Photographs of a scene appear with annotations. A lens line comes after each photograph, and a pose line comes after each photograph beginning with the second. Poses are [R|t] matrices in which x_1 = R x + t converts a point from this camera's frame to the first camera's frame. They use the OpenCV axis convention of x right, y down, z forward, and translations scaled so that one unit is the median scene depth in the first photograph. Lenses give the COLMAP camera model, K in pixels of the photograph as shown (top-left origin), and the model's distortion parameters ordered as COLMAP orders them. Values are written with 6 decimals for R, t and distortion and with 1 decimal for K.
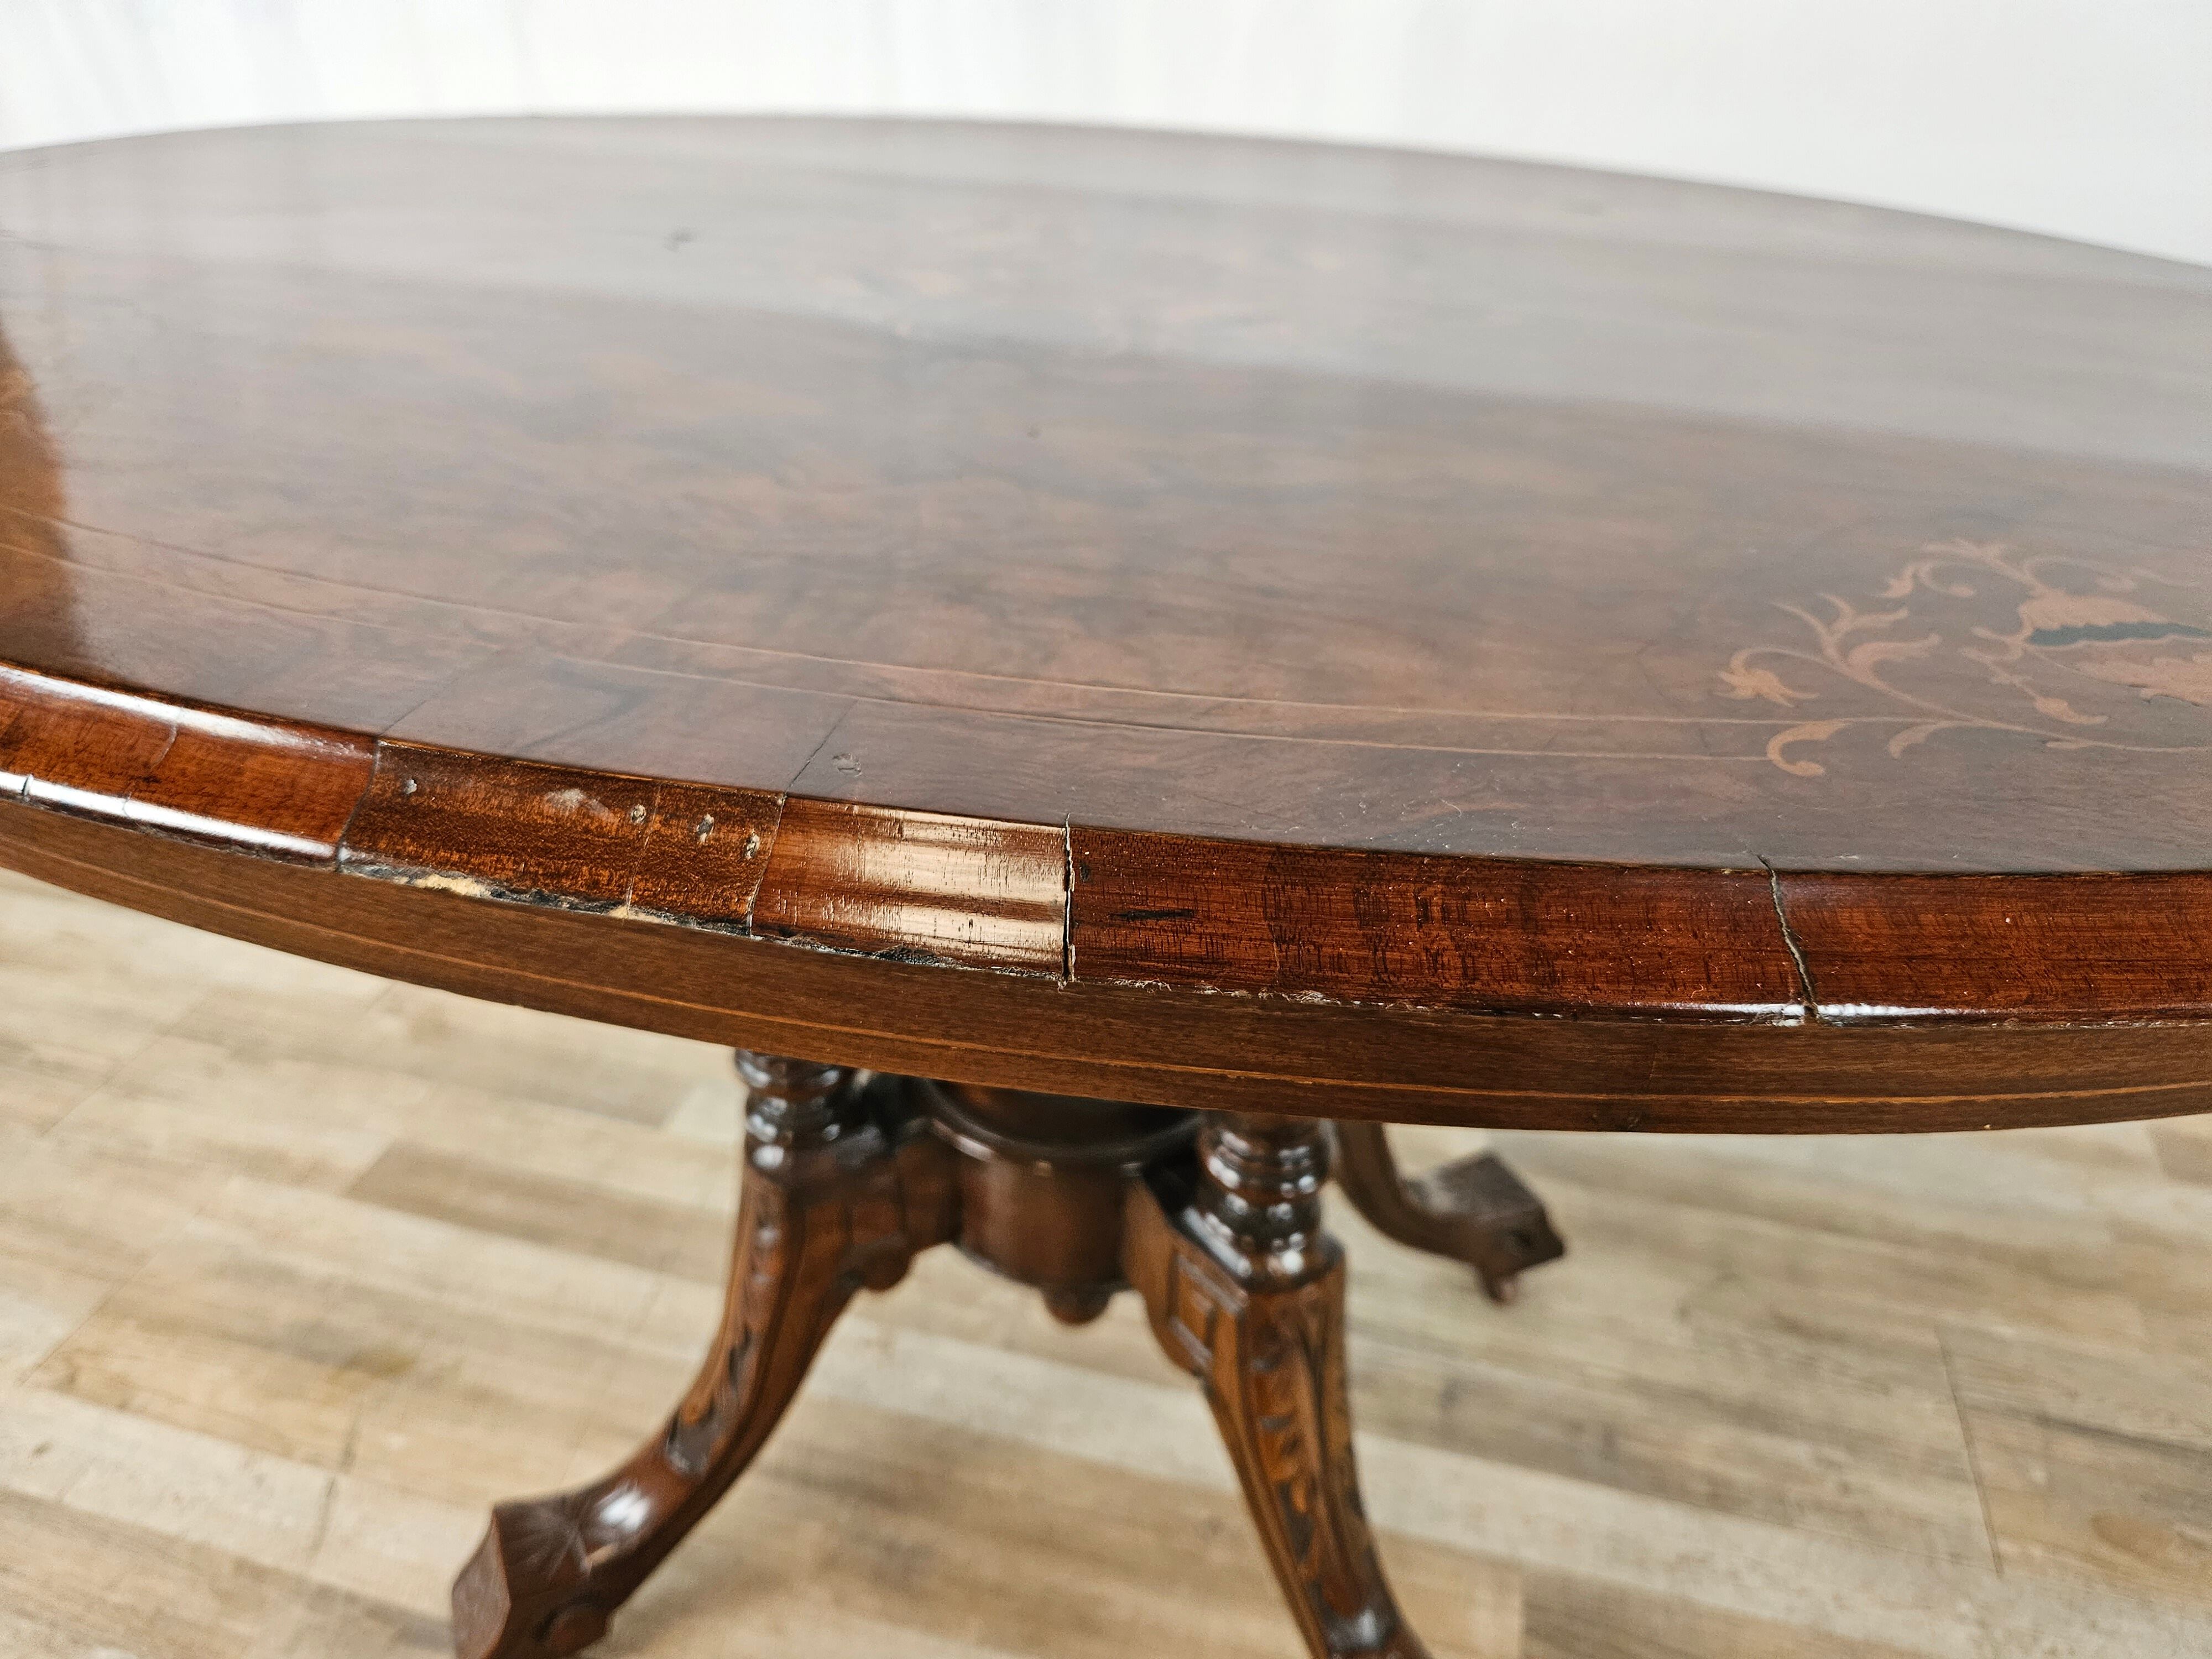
lens RADIAL K [[1526.2, 0, 1118.7], [0, 1526.2, 817.4], [0, 0, 1]] dist [0.042672, -0.051855]
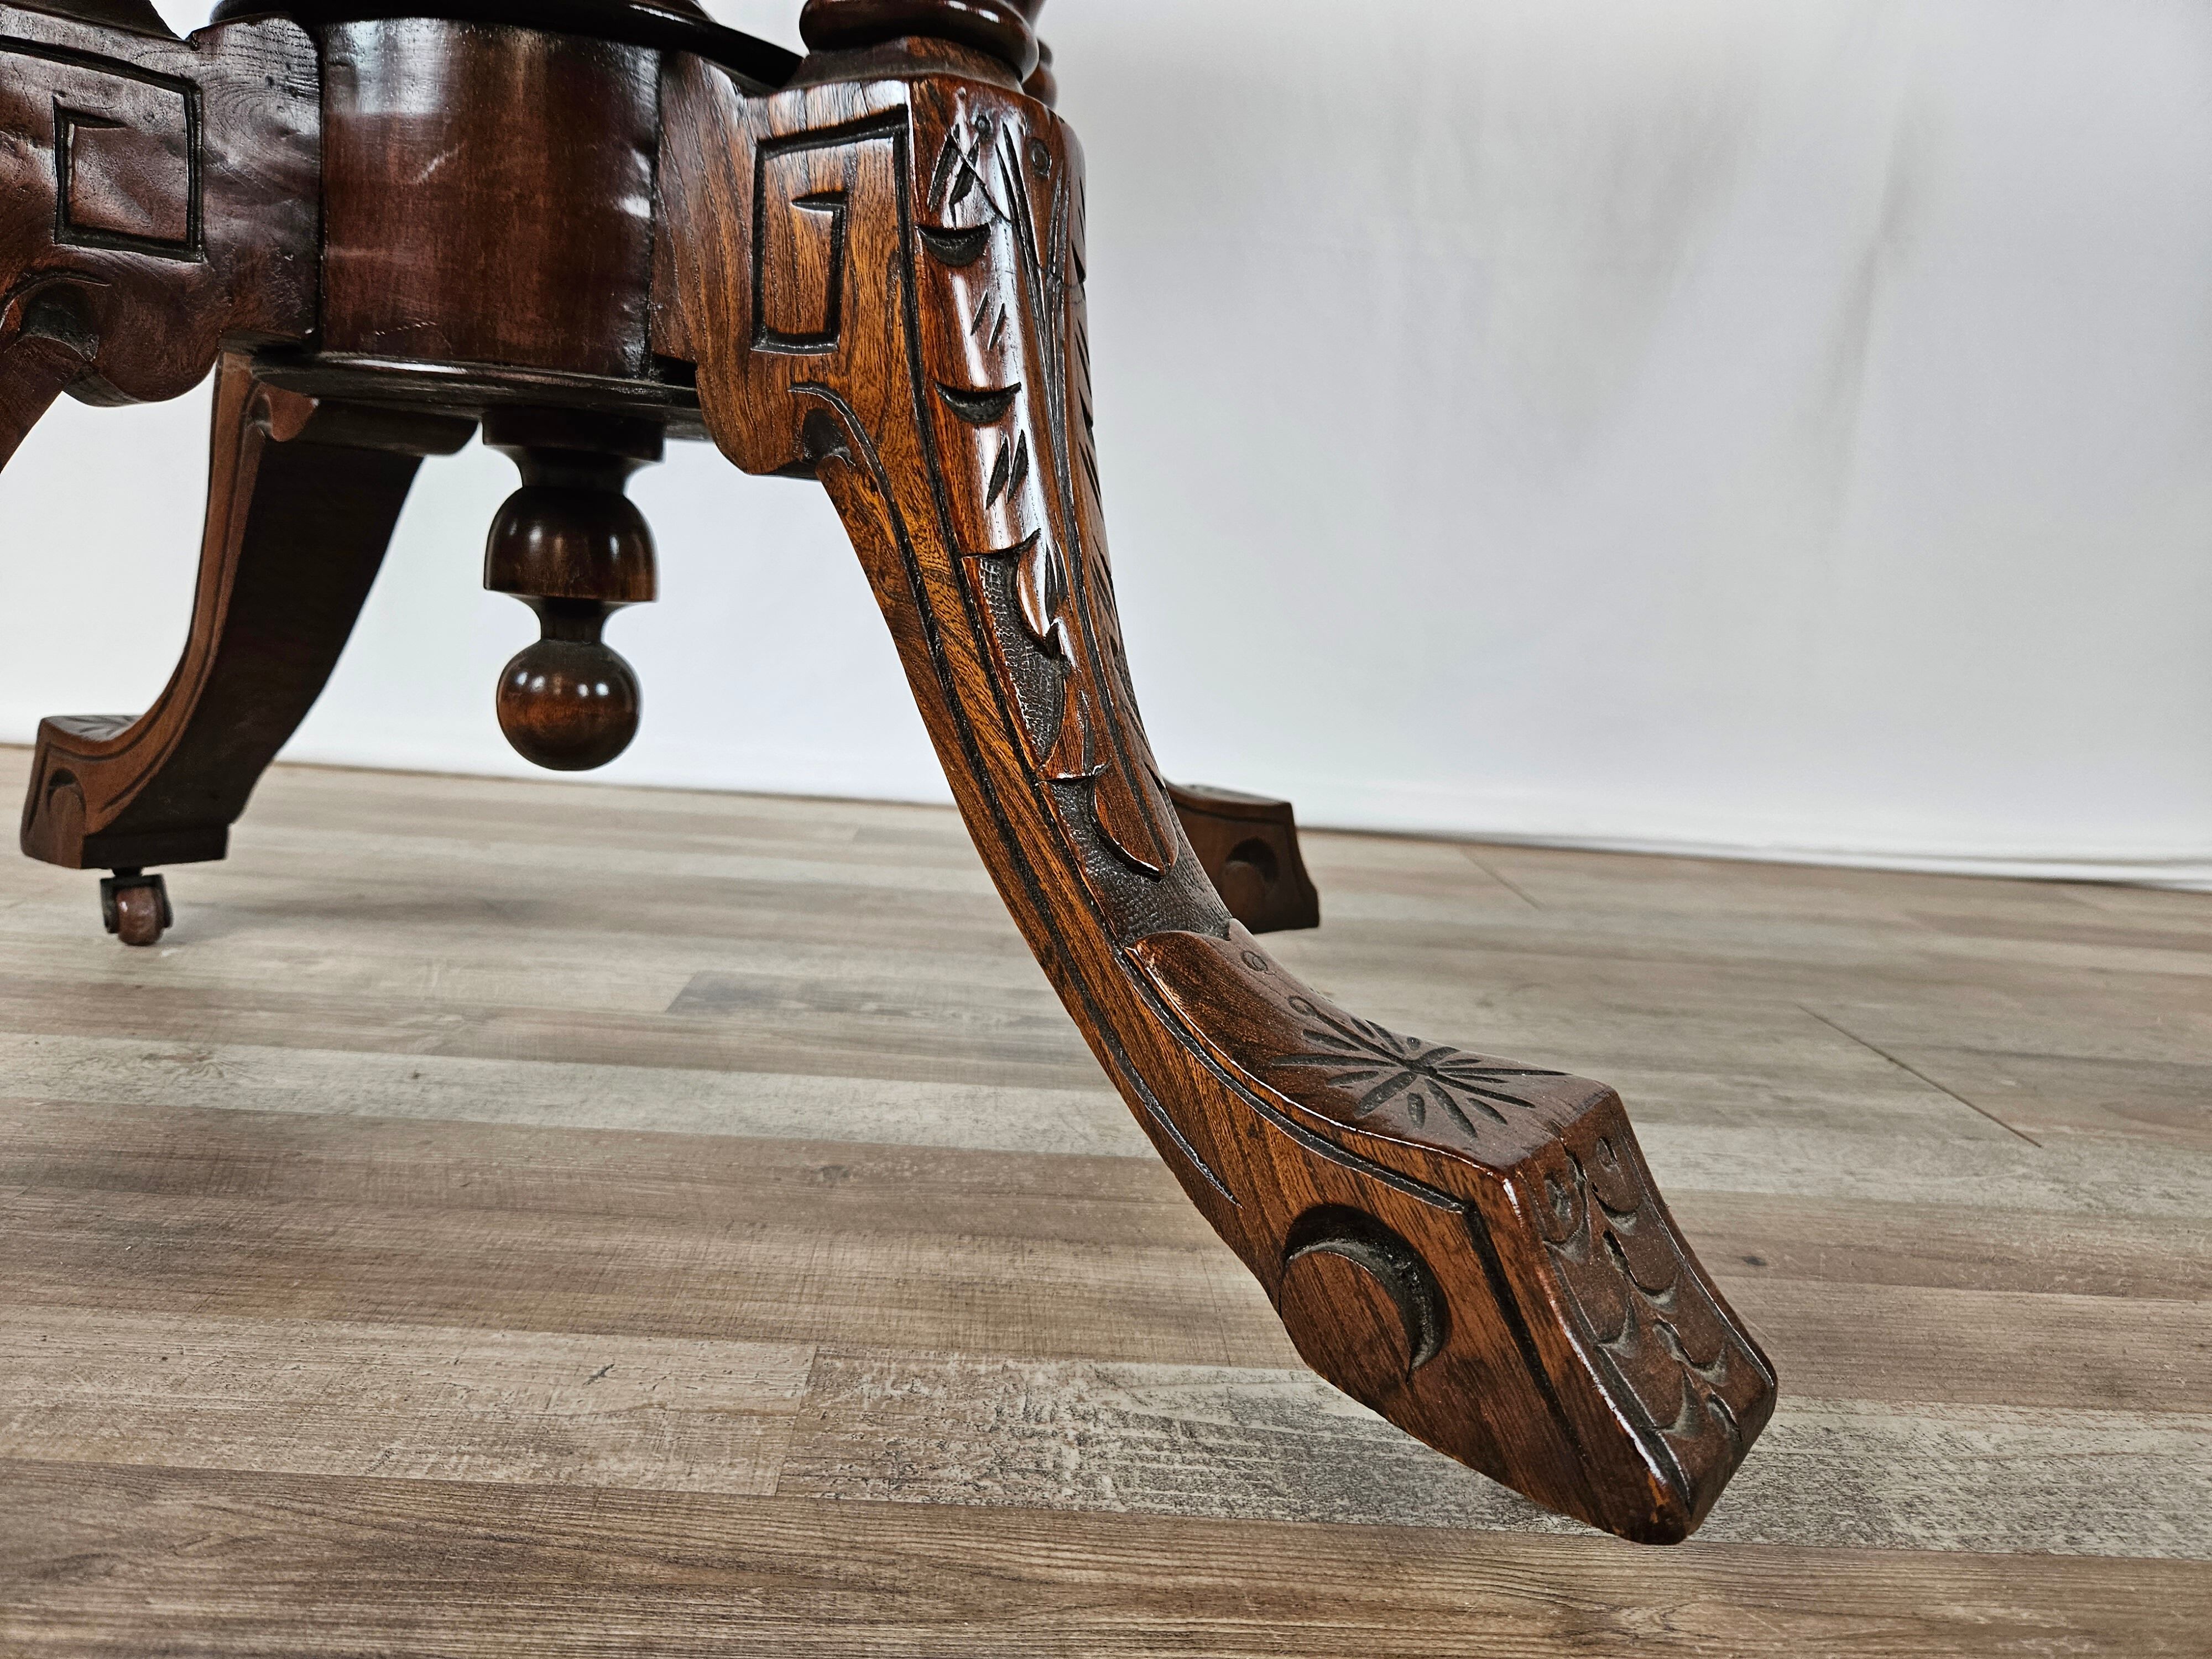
lens RADIAL K [[1526.2, 0, 1086.2], [0, 1526.2, 833.2], [0, 0, 1]] dist [0.042672, -0.051855]
pose [[0.959381, 0.000768, 0.282114, -0.004110], [0.101363, 0.932281, -0.347243, 0.549126], [-0.263276, 0.361734, 0.894335, 0.463027]]
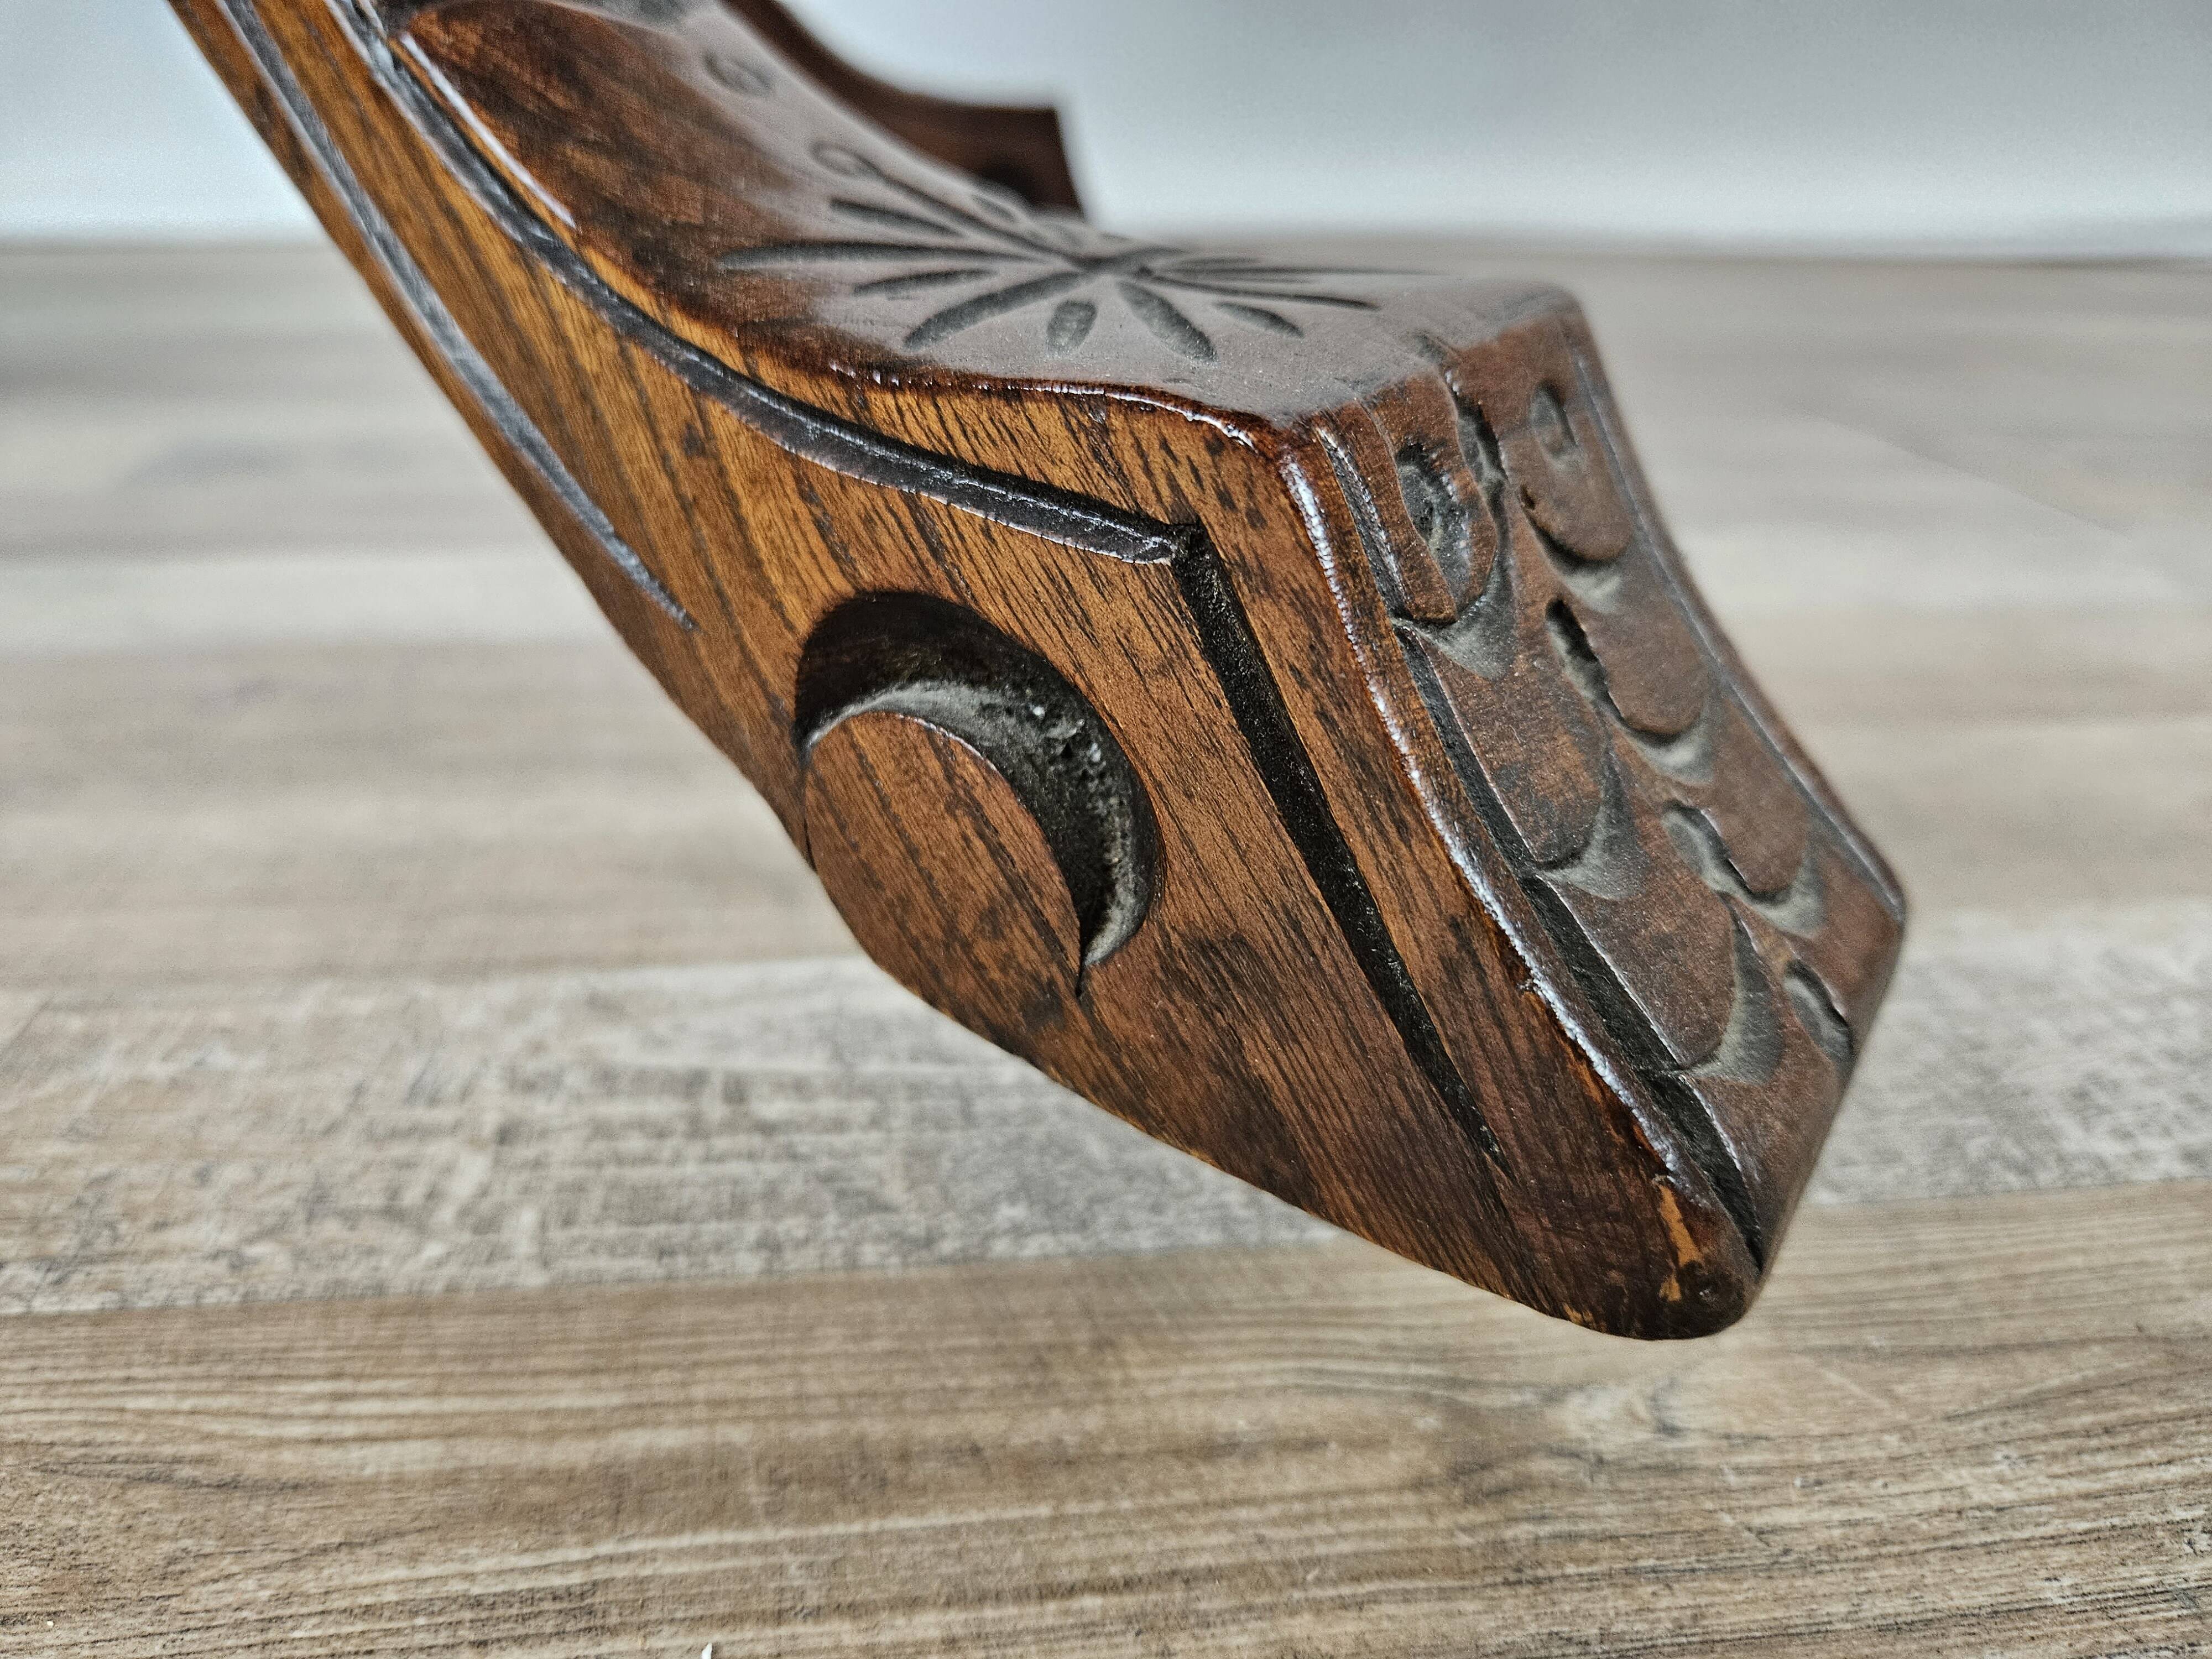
lens RADIAL K [[1595.1, 0, 1078.7], [0, 1595.1, 835.8], [0, 0, 1]] dist [0.016555, -0.059280]
pose [[0.935031, -0.159463, 0.316685, 0.113819], [0.187164, 0.980563, -0.058863, 0.545817], [-0.301144, 0.114311, 0.946702, 0.648299]]
